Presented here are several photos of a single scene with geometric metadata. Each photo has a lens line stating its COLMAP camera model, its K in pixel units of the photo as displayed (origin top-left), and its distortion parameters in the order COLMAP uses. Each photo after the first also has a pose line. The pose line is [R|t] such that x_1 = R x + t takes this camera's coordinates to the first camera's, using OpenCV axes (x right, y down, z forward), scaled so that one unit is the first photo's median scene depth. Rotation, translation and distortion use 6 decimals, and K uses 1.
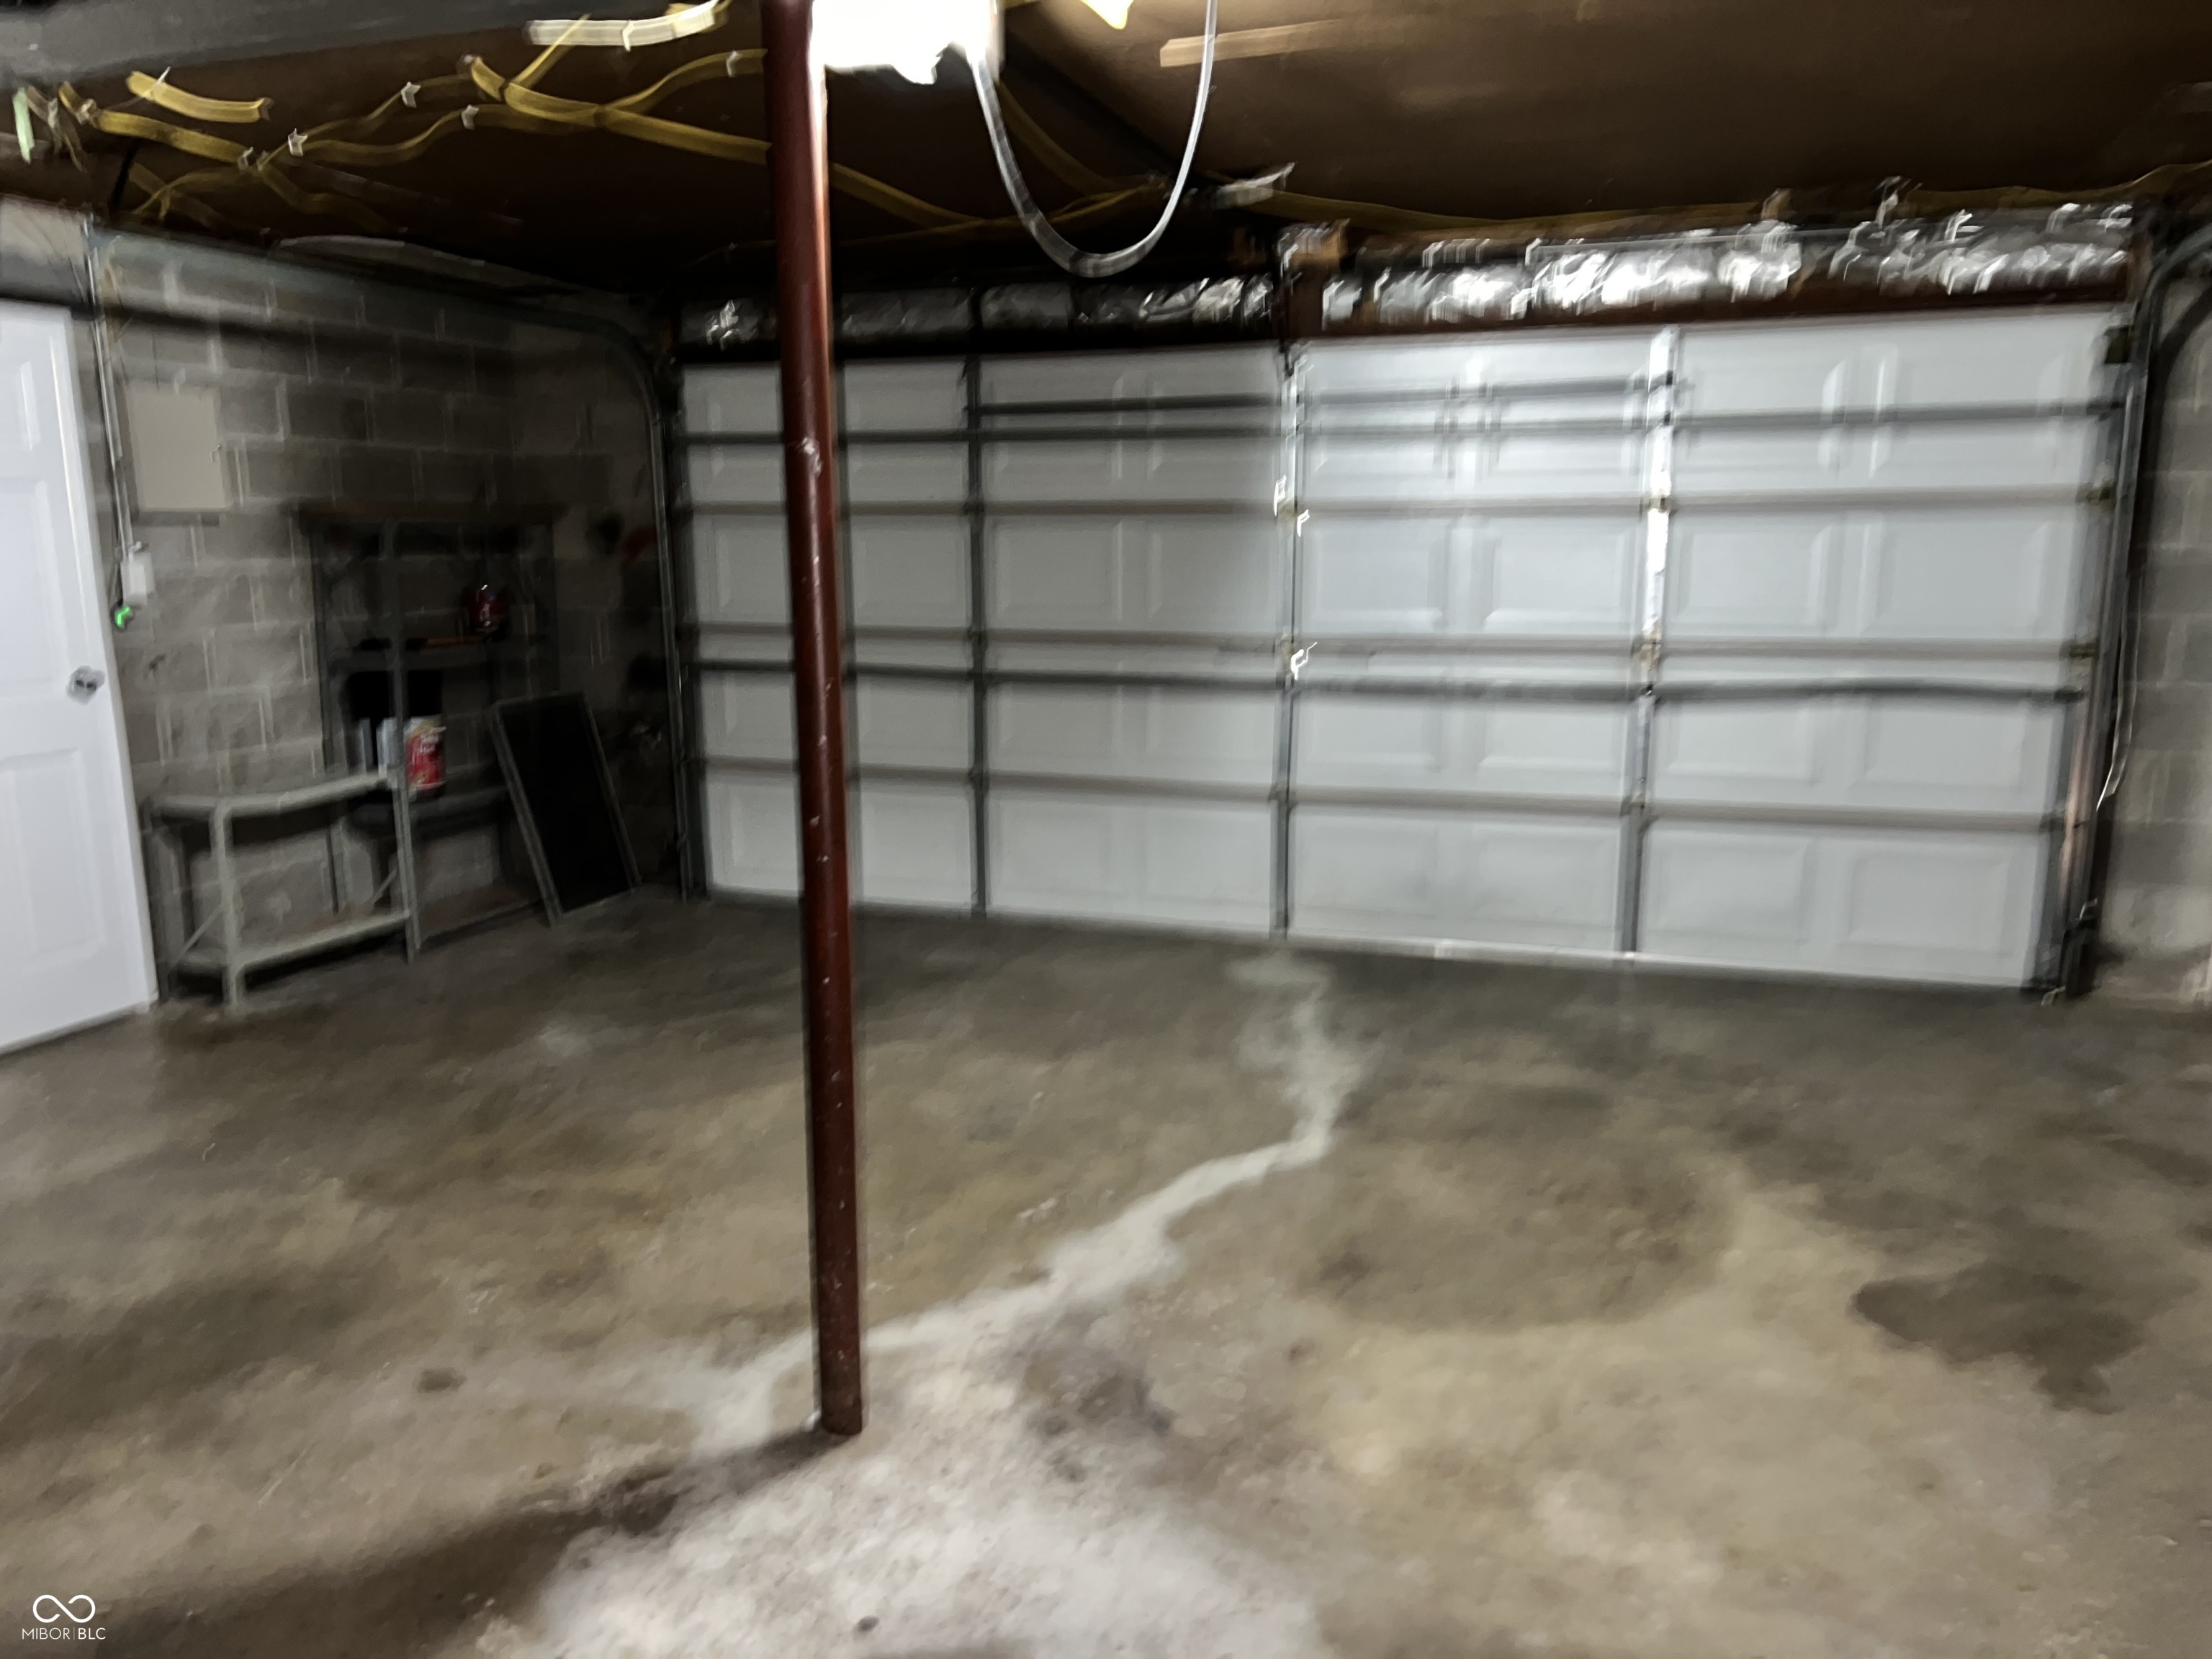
lens RADIAL K [[1650.3, 0, 1107.8], [0, 1650.3, 828.1], [0, 0, 1]] dist [0.057073, -0.057898]
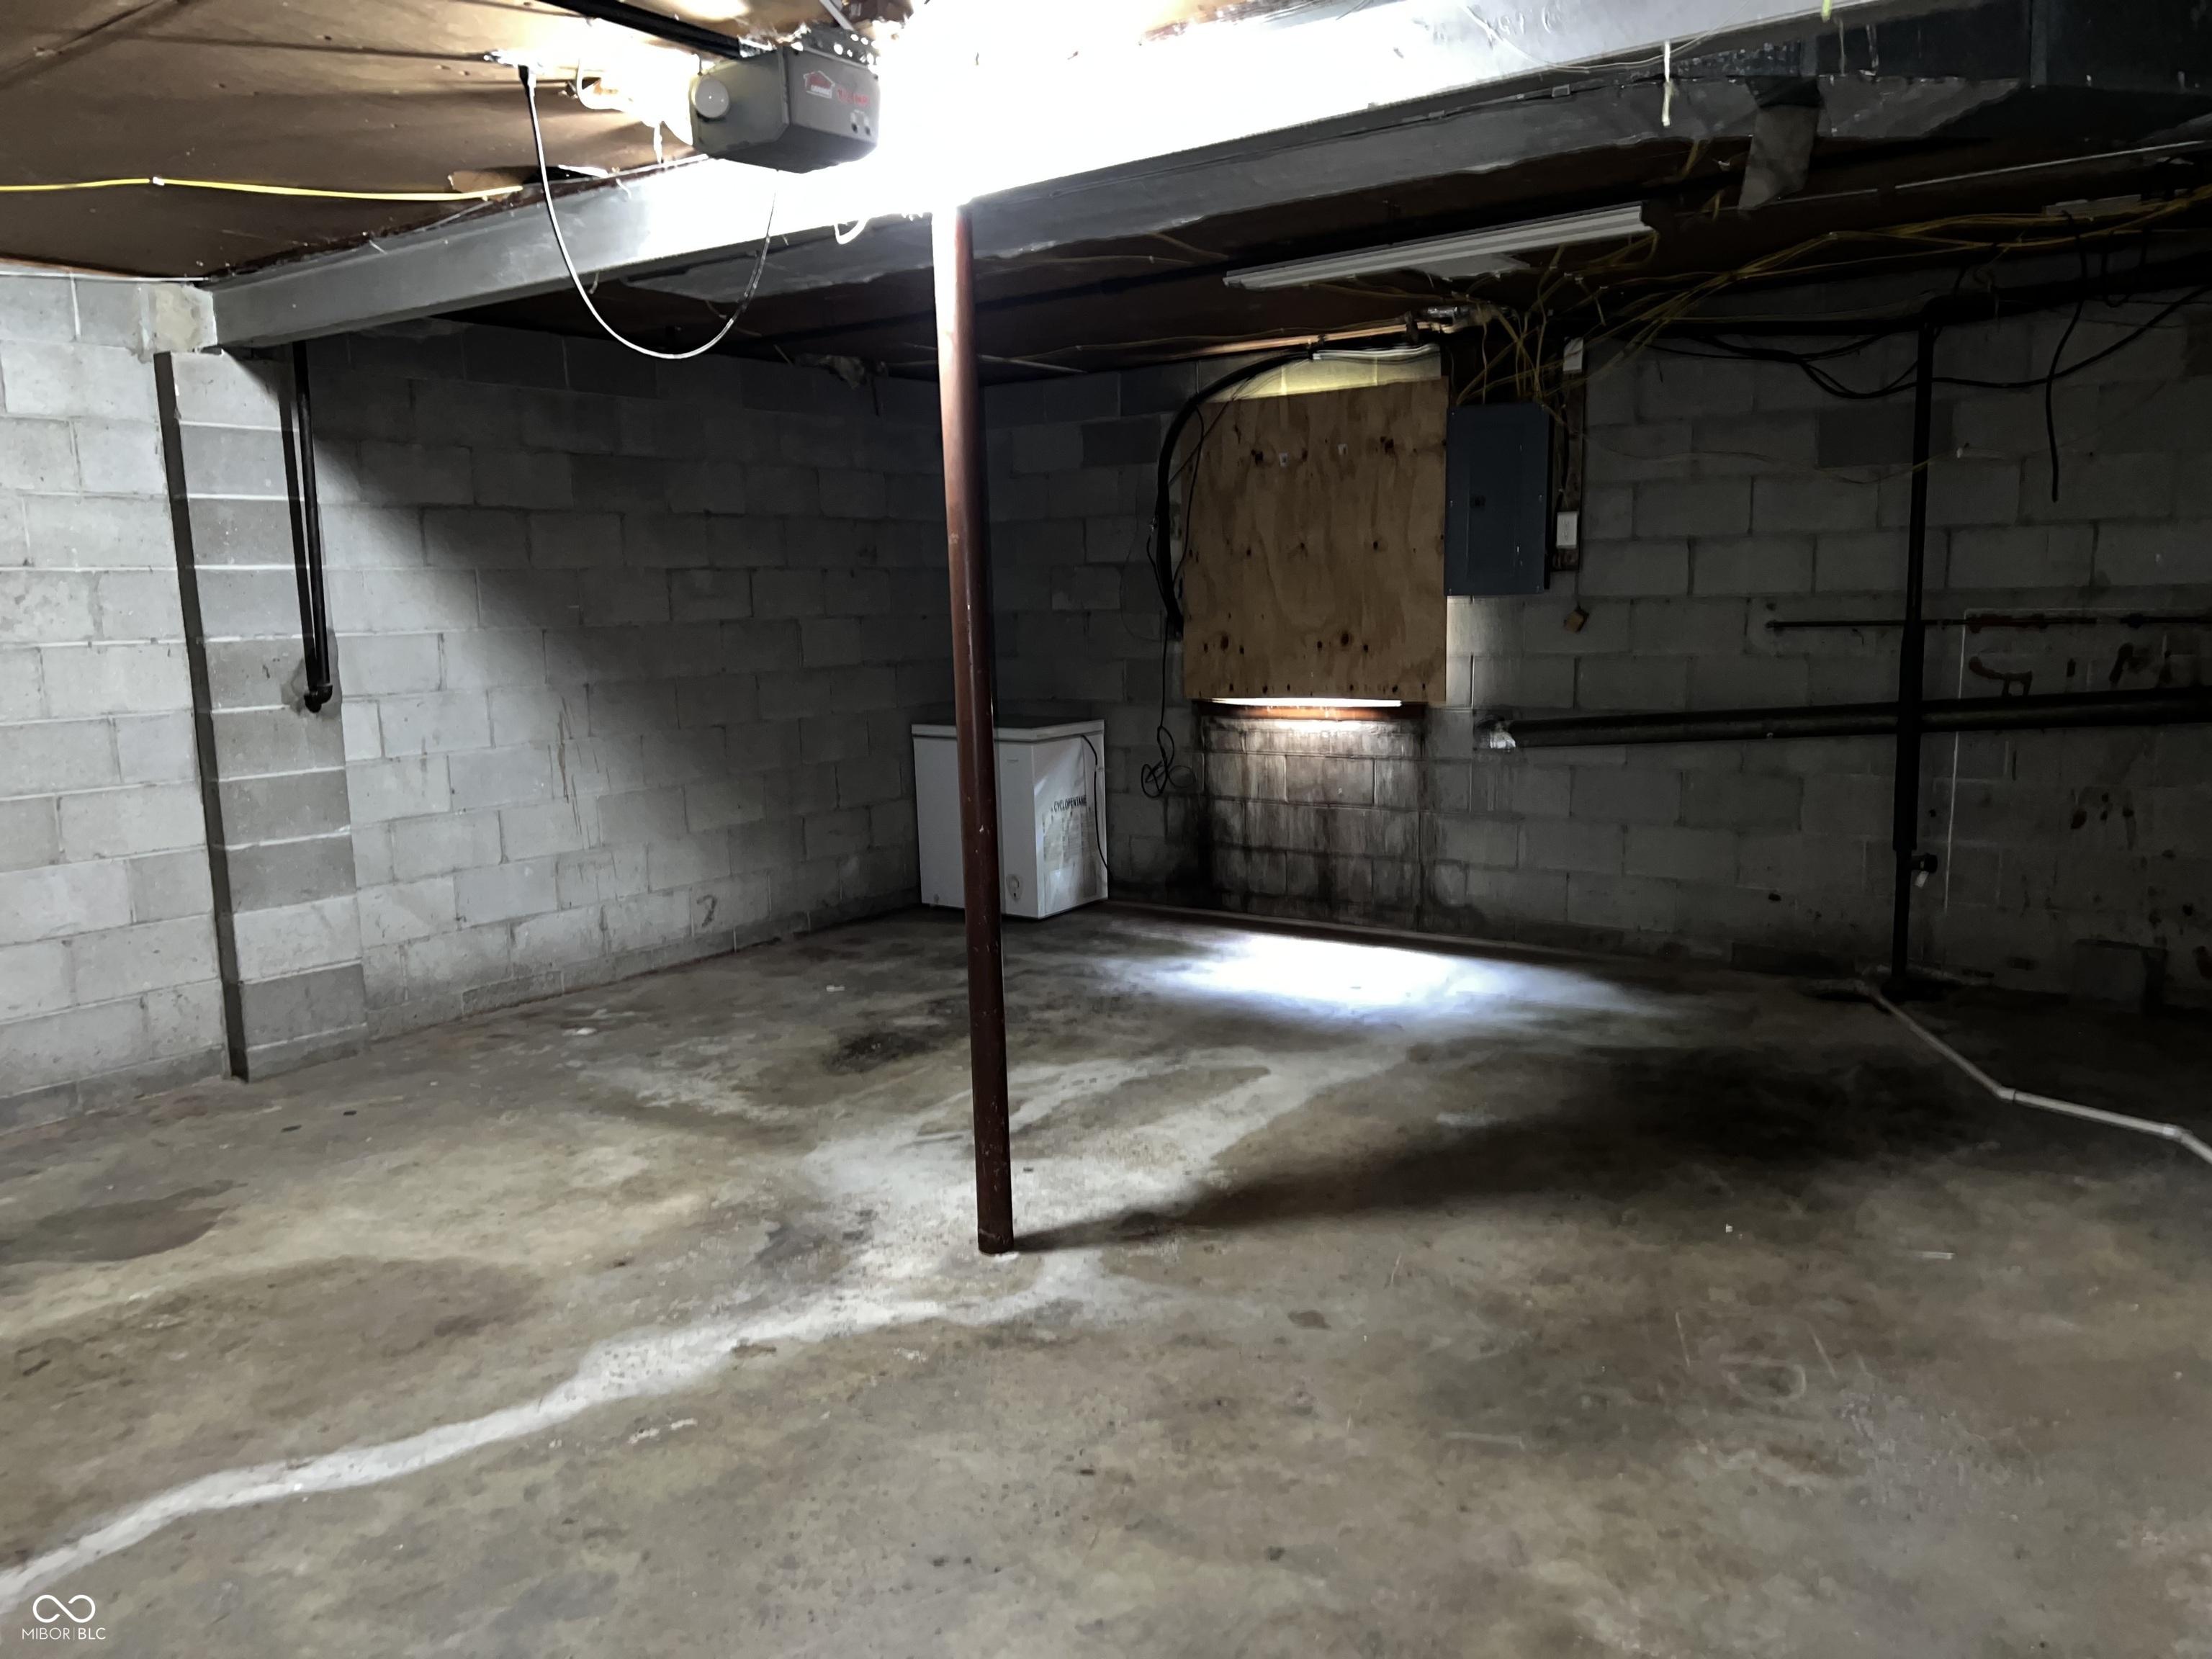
lens RADIAL K [[1650.3, 0, 1104.4], [0, 1650.3, 832.3], [0, 0, 1]] dist [0.057073, -0.057898]
pose [[-0.951057, -0.013062, 0.308740, -0.605358], [0.086436, 0.947981, 0.306368, -0.333810], [-0.296682, 0.318059, -0.900454, 1.928682]]
